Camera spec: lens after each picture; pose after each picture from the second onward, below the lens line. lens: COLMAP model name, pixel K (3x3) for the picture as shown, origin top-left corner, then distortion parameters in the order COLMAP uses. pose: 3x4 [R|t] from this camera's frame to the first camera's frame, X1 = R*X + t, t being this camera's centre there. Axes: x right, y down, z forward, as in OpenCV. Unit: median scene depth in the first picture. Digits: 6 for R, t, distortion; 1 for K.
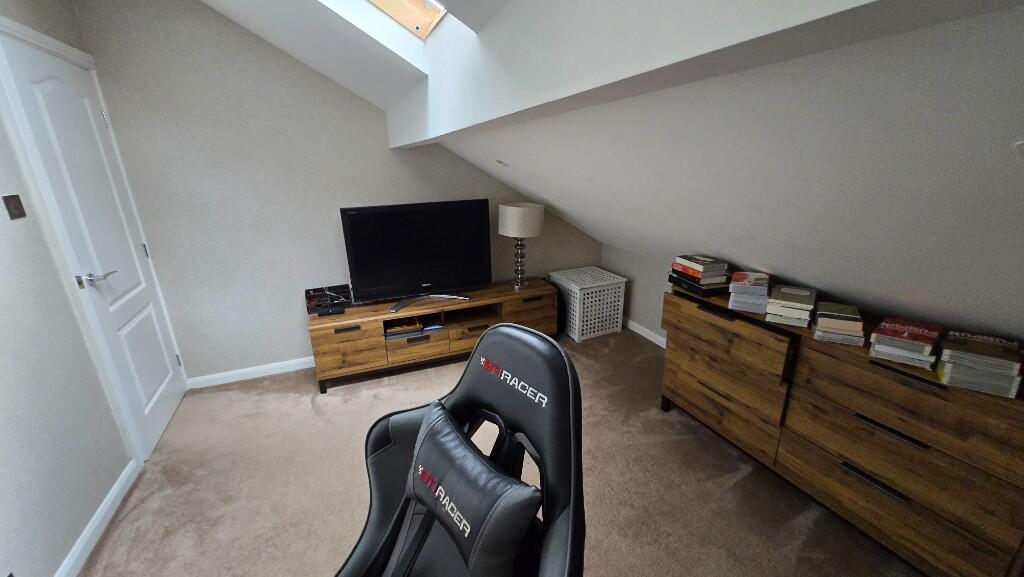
lens RADIAL K [[402.7, 0, 512.1], [0, 402.7, 286.6], [0, 0, 1]] dist [0.002351, -0.000166]
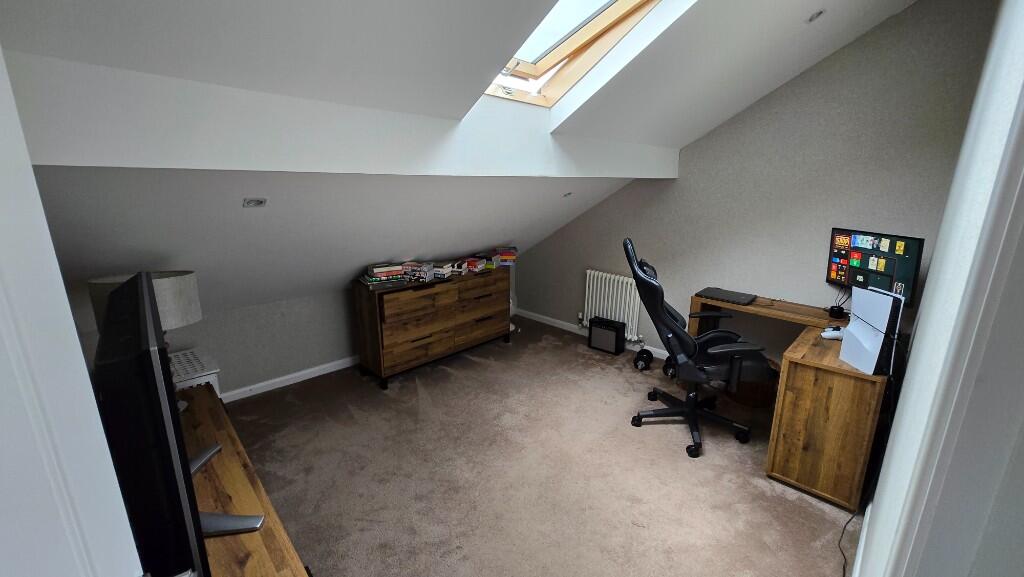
lens RADIAL K [[402.7, 0, 512.1], [0, 402.7, 286.6], [0, 0, 1]] dist [0.002351, -0.000166]
pose [[-0.379577, -0.205493, 0.902050, -1.115193], [0.273914, 0.906344, 0.321732, -0.371423], [-0.883681, 0.369206, -0.287740, 1.166379]]
